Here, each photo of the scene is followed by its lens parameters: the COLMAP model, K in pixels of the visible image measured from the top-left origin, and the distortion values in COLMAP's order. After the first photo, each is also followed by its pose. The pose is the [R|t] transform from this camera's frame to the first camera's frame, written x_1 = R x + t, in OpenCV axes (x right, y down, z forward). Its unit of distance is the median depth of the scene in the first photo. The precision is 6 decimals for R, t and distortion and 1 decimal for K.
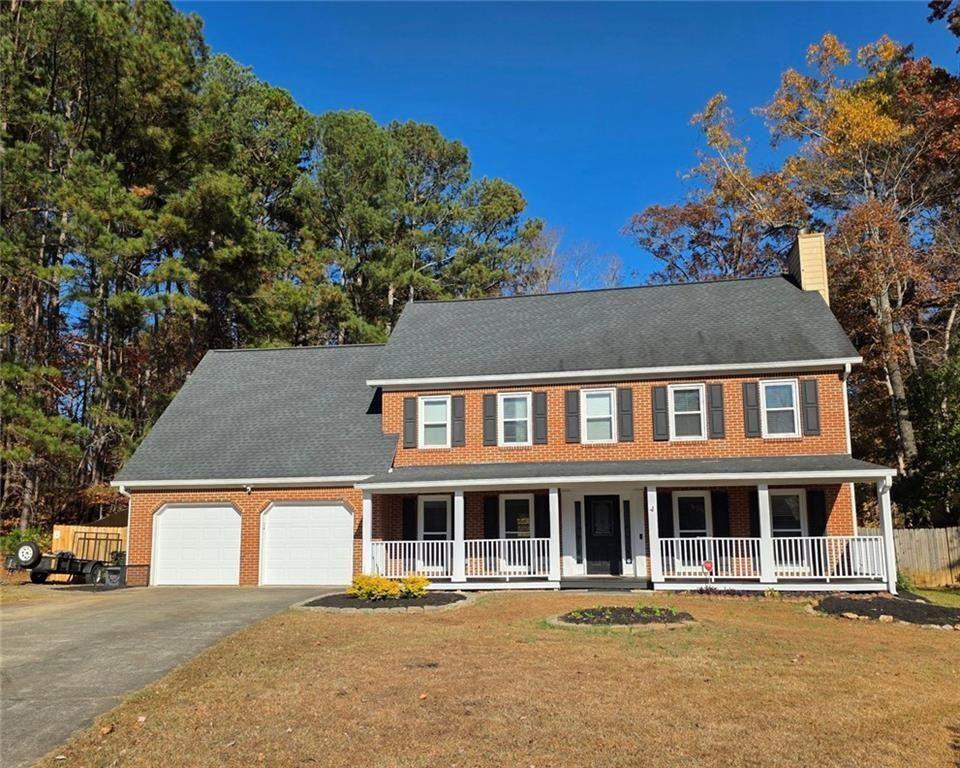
lens RADIAL K [[930.8, 0, 480.0], [0, 930.8, 384.0], [0, 0, 1]] dist [0.121639, -0.162940]
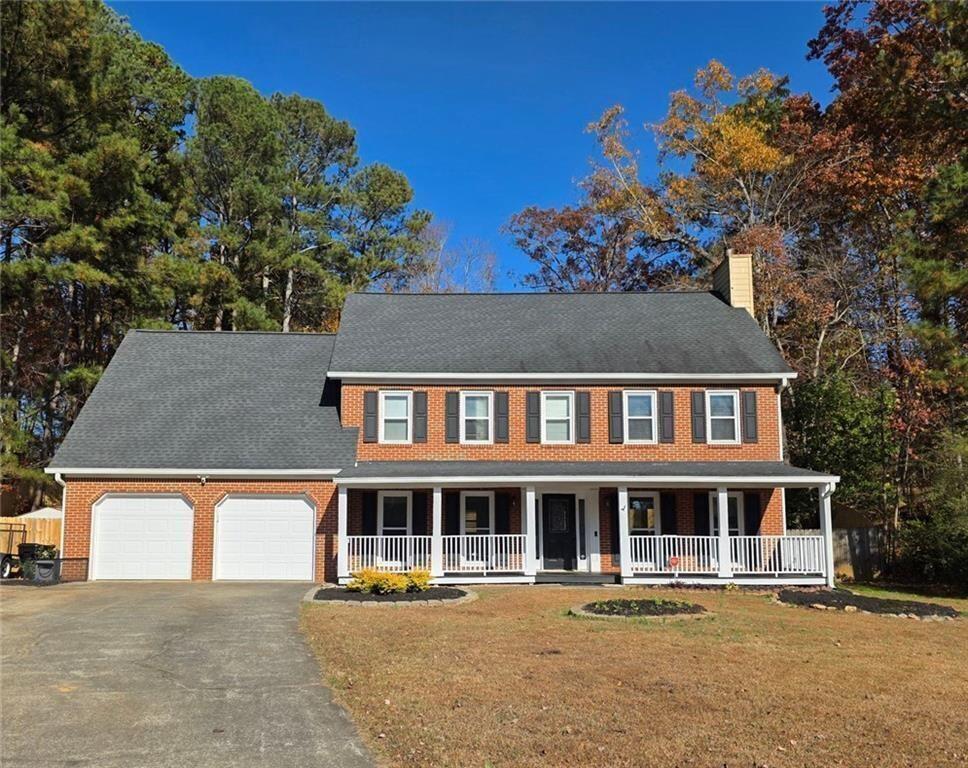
lens RADIAL K [[964.1, 0, 483.5], [0, 964.1, 403.6], [0, 0, 1]] dist [0.125145, -0.199847]
pose [[0.974875, 0.041403, 0.218871, -0.186026], [-0.047588, 0.998601, 0.023063, -0.001814], [-0.217610, -0.032899, 0.975481, -0.023300]]
